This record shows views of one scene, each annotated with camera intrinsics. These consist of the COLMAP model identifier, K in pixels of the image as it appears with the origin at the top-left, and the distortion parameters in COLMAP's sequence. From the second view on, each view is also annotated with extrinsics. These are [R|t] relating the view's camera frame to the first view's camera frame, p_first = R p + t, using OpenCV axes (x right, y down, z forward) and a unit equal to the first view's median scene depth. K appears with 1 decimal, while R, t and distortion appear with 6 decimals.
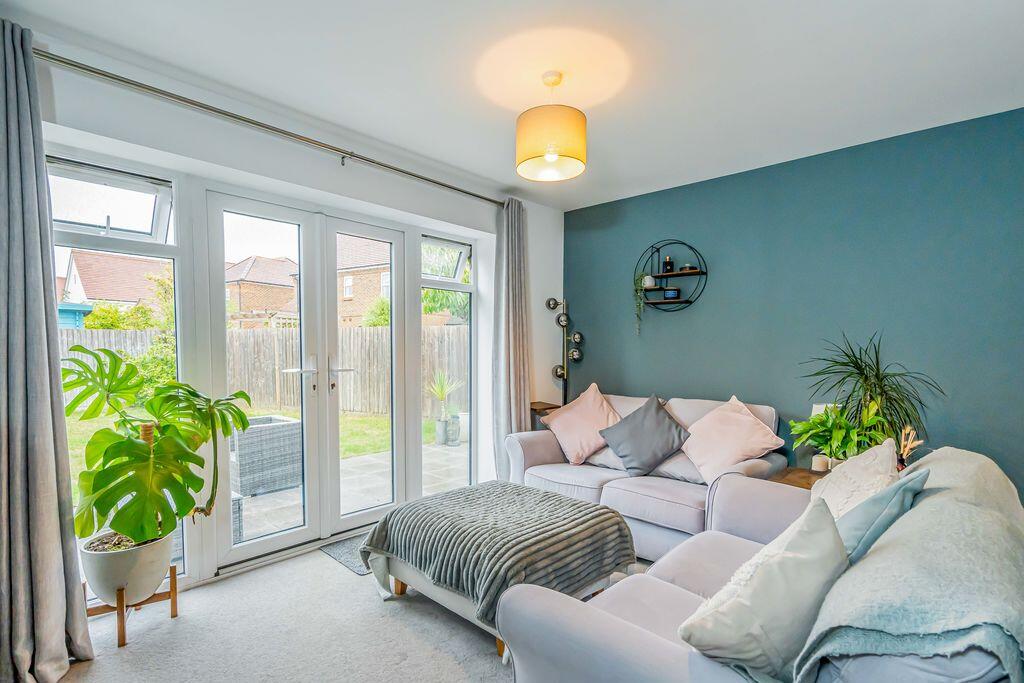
lens RADIAL K [[494.5, 0, 509.8], [0, 494.5, 378.7], [0, 0, 1]] dist [-0.000774, 0.000156]
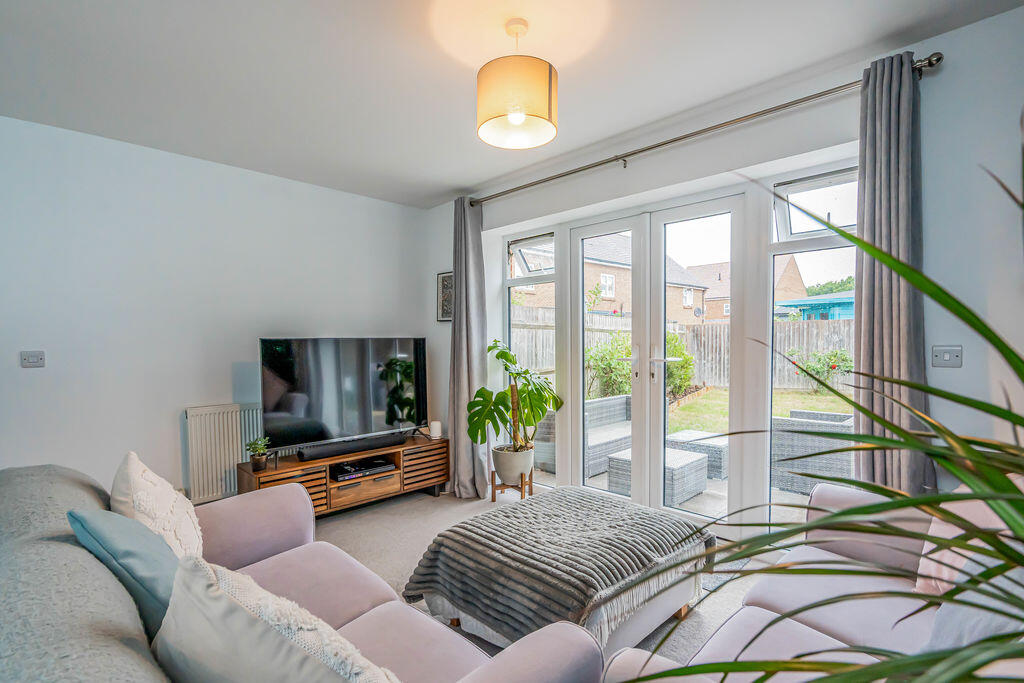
lens RADIAL K [[481.7, 0, 515.9], [0, 481.7, 366.3], [0, 0, 1]] dist [-0.000130, -0.000139]
pose [[-0.040623, 0.047781, -0.998031, 0.901695], [-0.049978, 0.997508, 0.049790, -0.052948], [0.997924, 0.051902, -0.038134, 1.020031]]
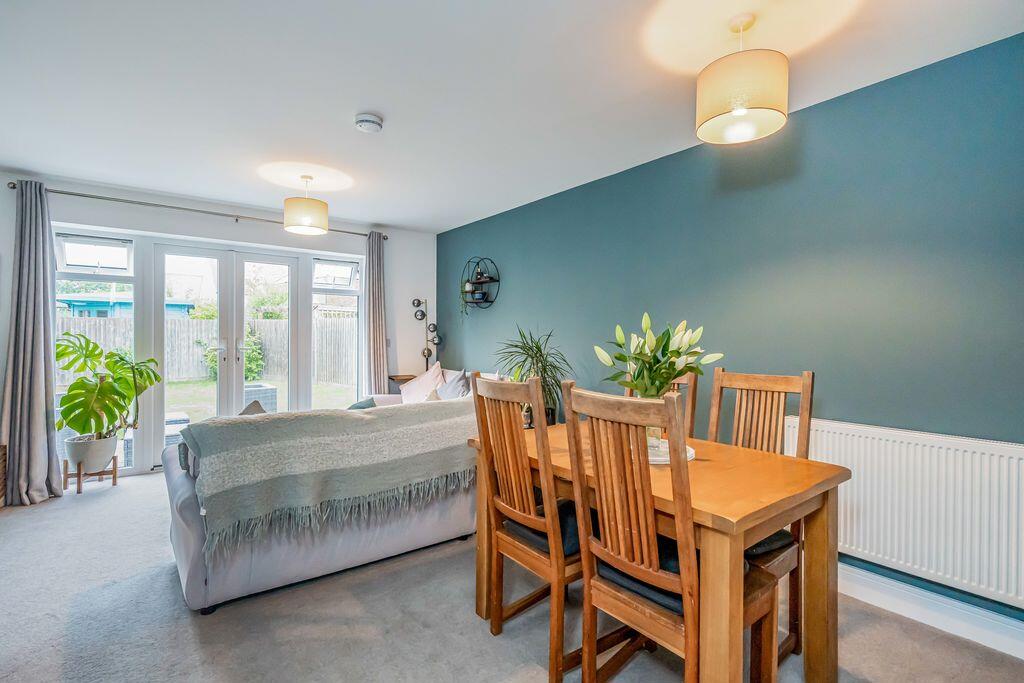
lens RADIAL K [[496.0, 0, 512.0], [0, 496.0, 341.5], [0, 0, 1]] dist [-0.000921, -0.000775]
pose [[0.983446, 0.003353, -0.181169, 1.051621], [-0.012987, 0.998562, -0.052015, 0.040709], [0.180734, 0.053507, 0.982075, -0.516517]]
